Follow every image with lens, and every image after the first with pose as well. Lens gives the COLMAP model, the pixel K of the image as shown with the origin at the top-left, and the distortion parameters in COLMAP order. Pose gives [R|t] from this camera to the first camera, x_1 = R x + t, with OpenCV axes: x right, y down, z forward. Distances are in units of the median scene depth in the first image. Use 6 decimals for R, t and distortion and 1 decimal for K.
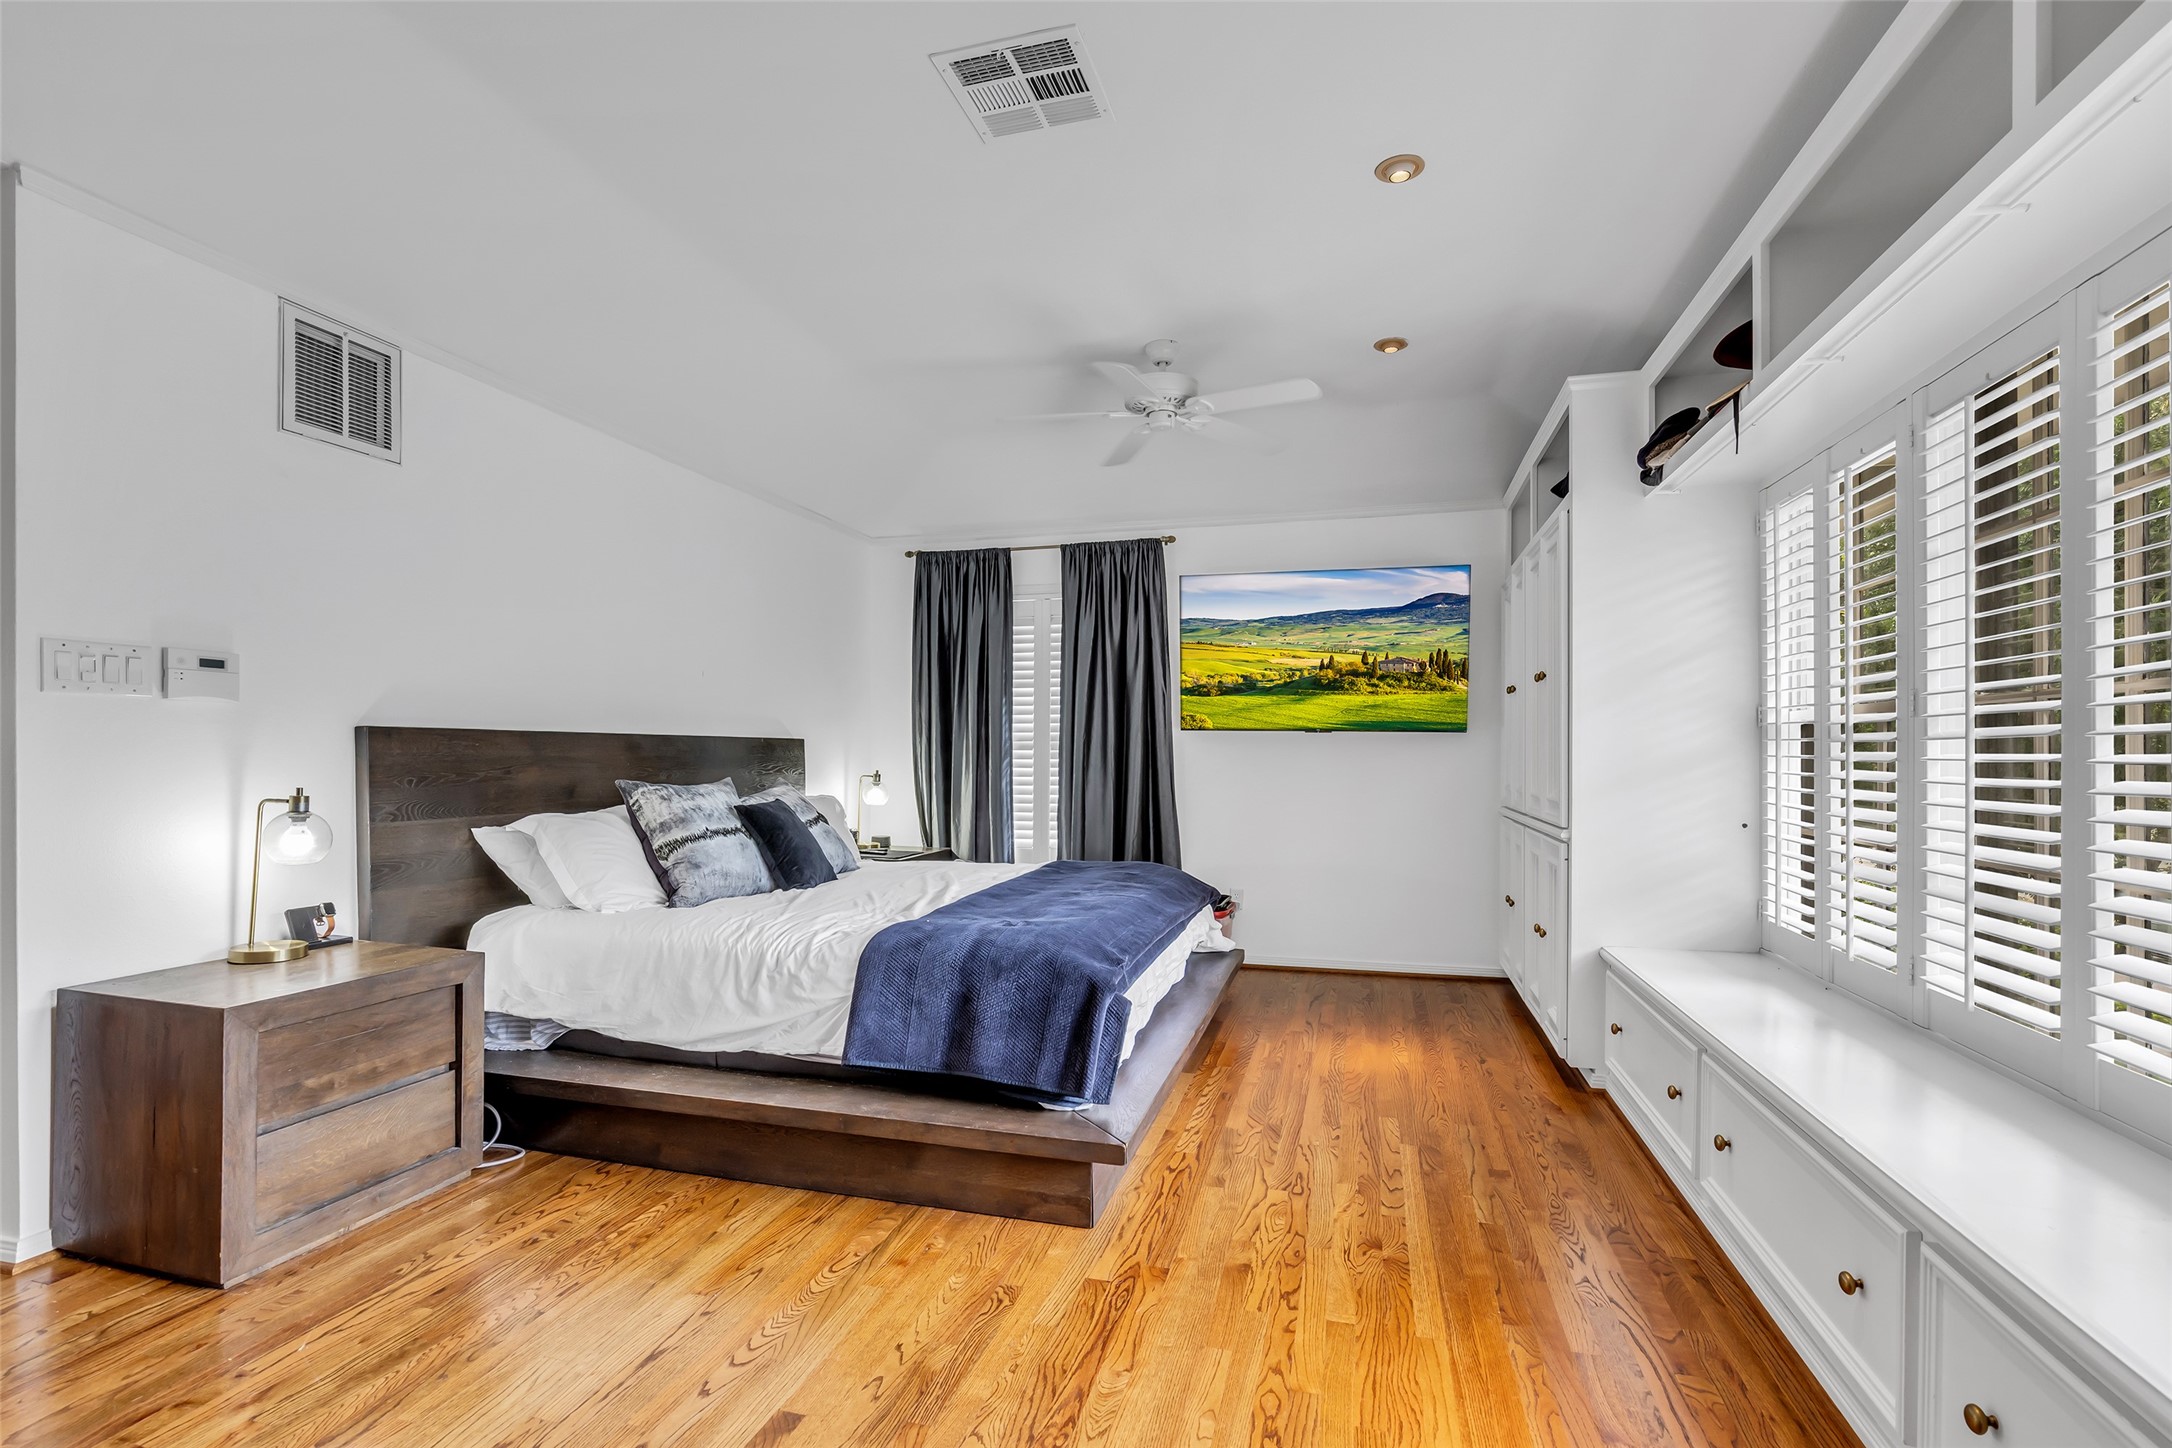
lens RADIAL K [[989.0, 0, 1001.7], [0, 989.0, 742.5], [0, 0, 1]] dist [-0.016129, 0.000225]
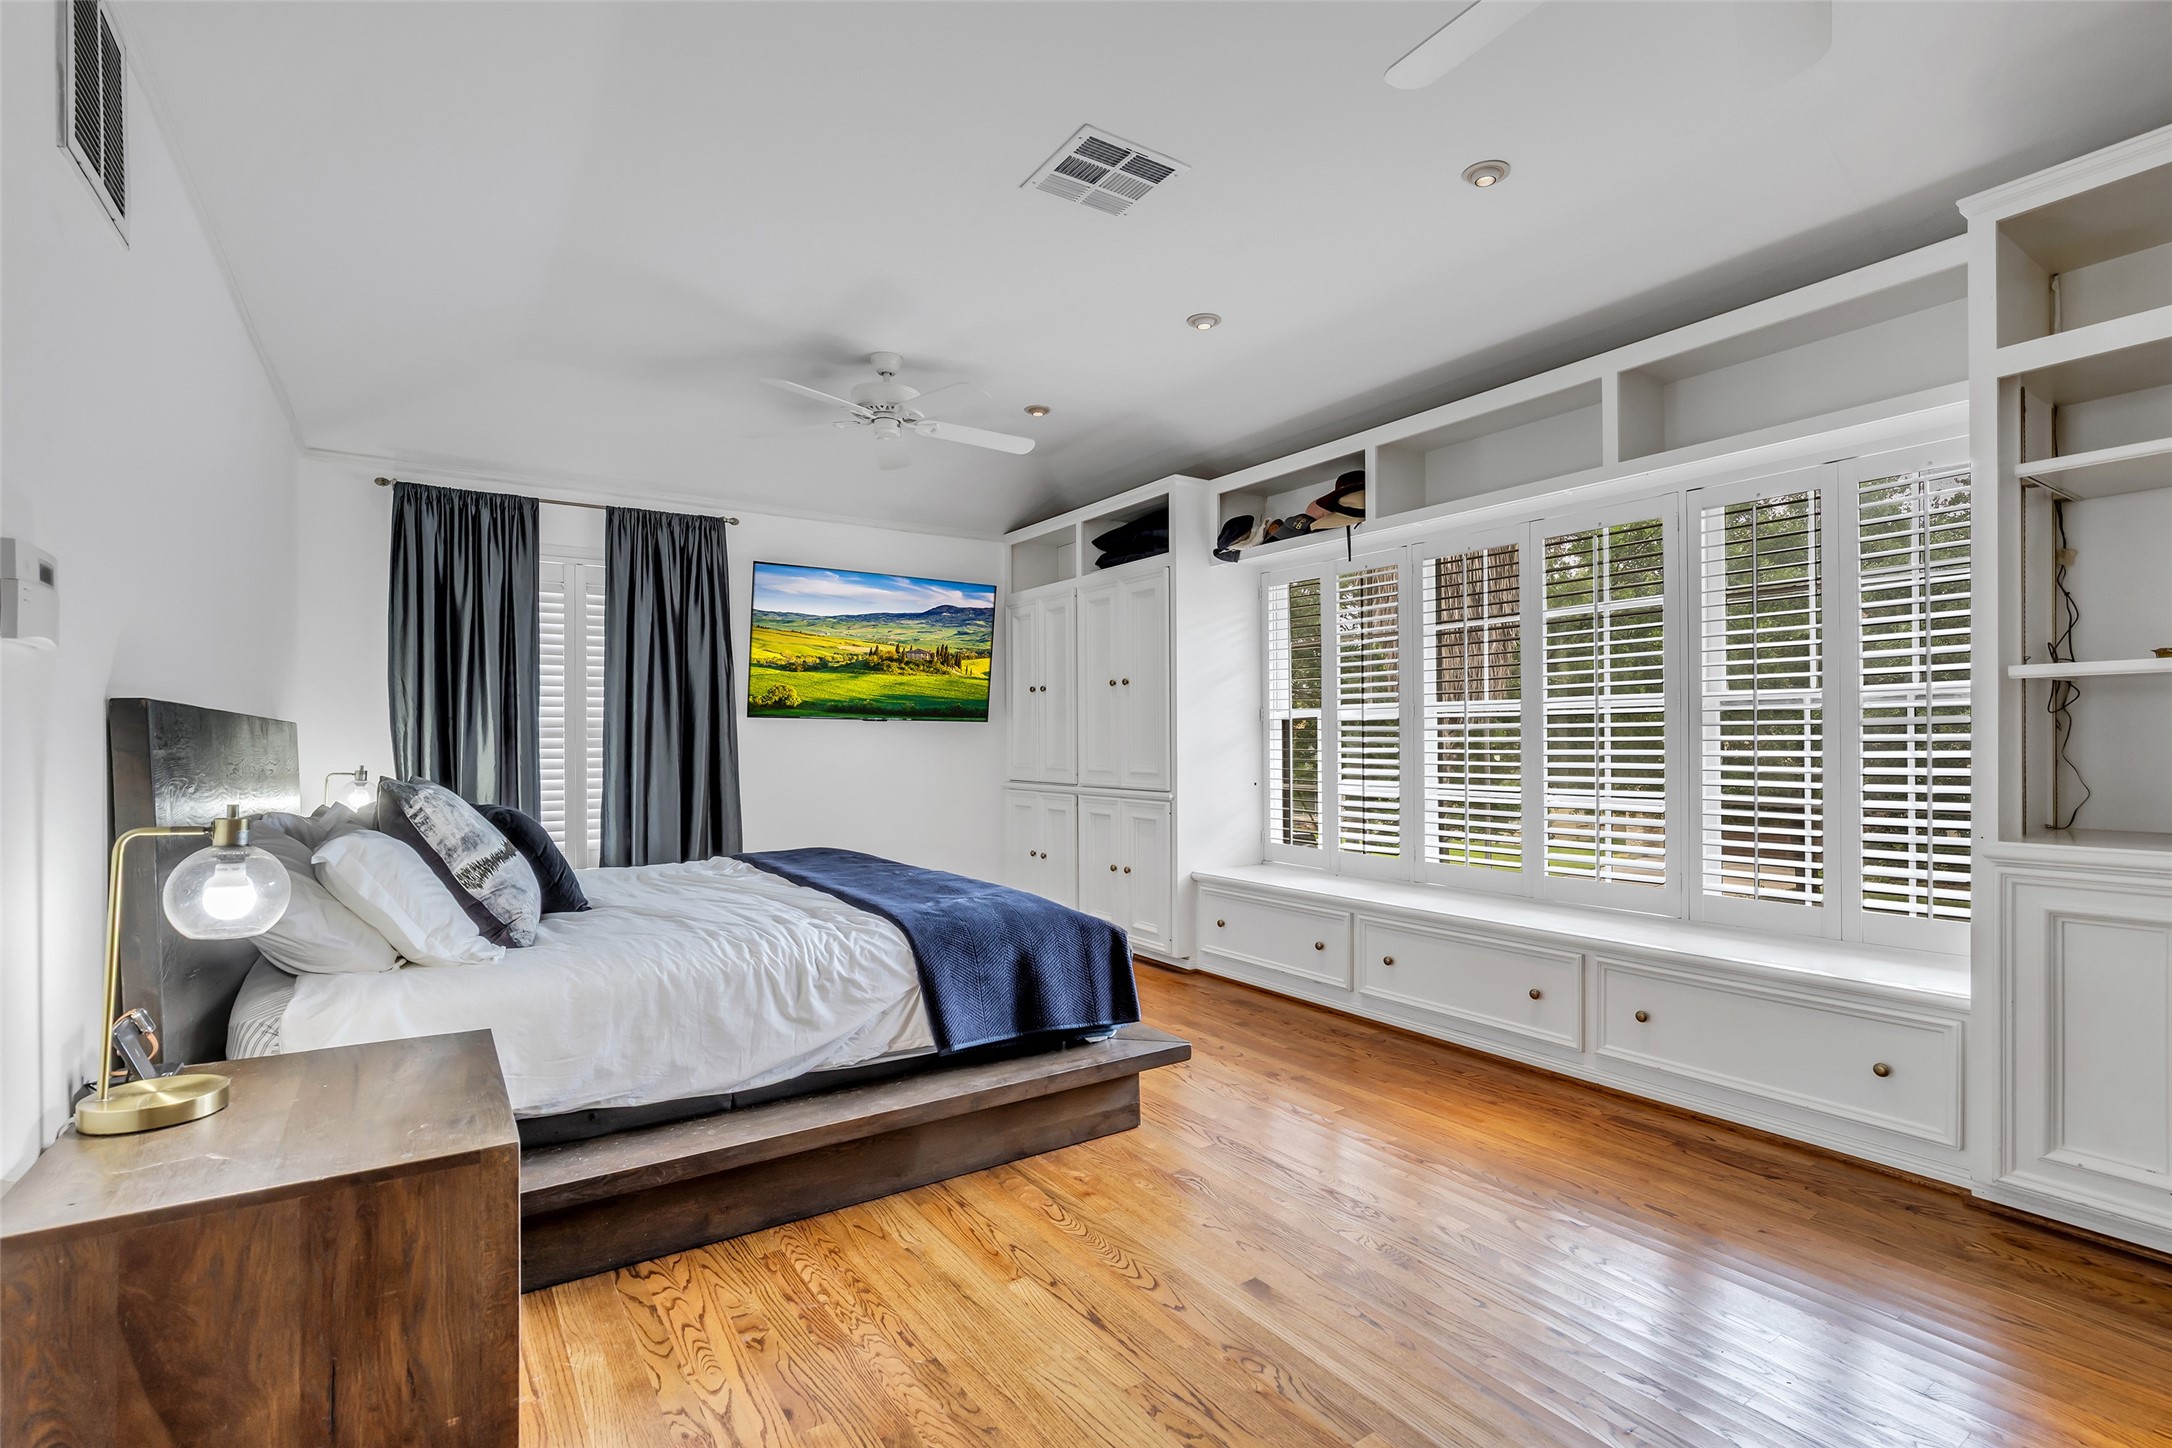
lens RADIAL K [[1005.7, 0, 1073.4], [0, 1005.7, 721.3], [0, 0, 1]] dist [-0.016688, 0.000962]
pose [[0.639894, 0.009208, 0.768408, -0.785637], [-0.003282, 0.999952, -0.009249, -0.000136], [-0.768456, 0.003396, 0.639894, 0.220546]]
